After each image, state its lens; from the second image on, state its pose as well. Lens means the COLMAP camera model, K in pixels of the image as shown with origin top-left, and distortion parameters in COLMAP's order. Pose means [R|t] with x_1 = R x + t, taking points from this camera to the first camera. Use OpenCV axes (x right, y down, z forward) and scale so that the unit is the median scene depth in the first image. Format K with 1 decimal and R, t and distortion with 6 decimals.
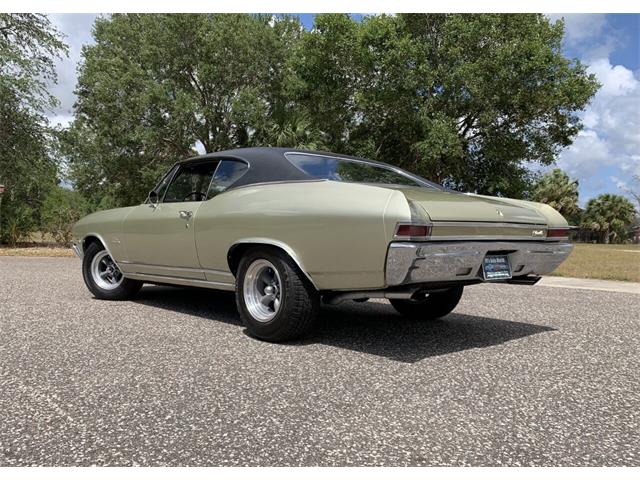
lens RADIAL K [[524.5, 0, 295.2], [0, 524.5, 292.5], [0, 0, 1]] dist [-0.005043, -0.005189]
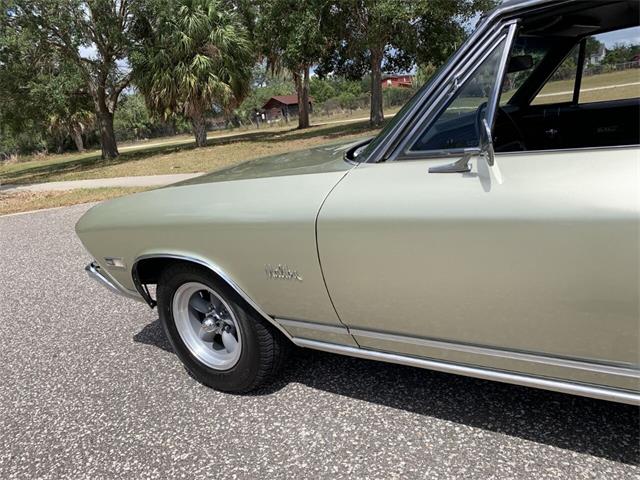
lens RADIAL K [[472.2, 0, 310.5], [0, 472.2, 243.7], [0, 0, 1]] dist [0.003132, 0.001105]
pose [[0.953534, -0.215153, 0.210909, -0.136467], [0.181358, 0.968883, 0.168448, -0.059642], [-0.240588, -0.122371, 0.962883, 0.243438]]
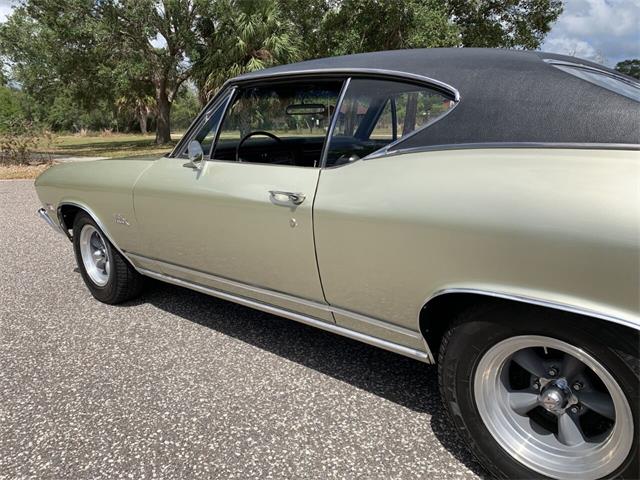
lens RADIAL K [[473.5, 0, 320.0], [0, 473.5, 240.0], [0, 0, 1]] dist [0.008219, -0.006740]
pose [[0.988966, -0.071550, 0.129720, -0.068335], [0.053729, 0.989248, 0.136017, -0.048036], [-0.138058, -0.127546, 0.982177, 0.160591]]
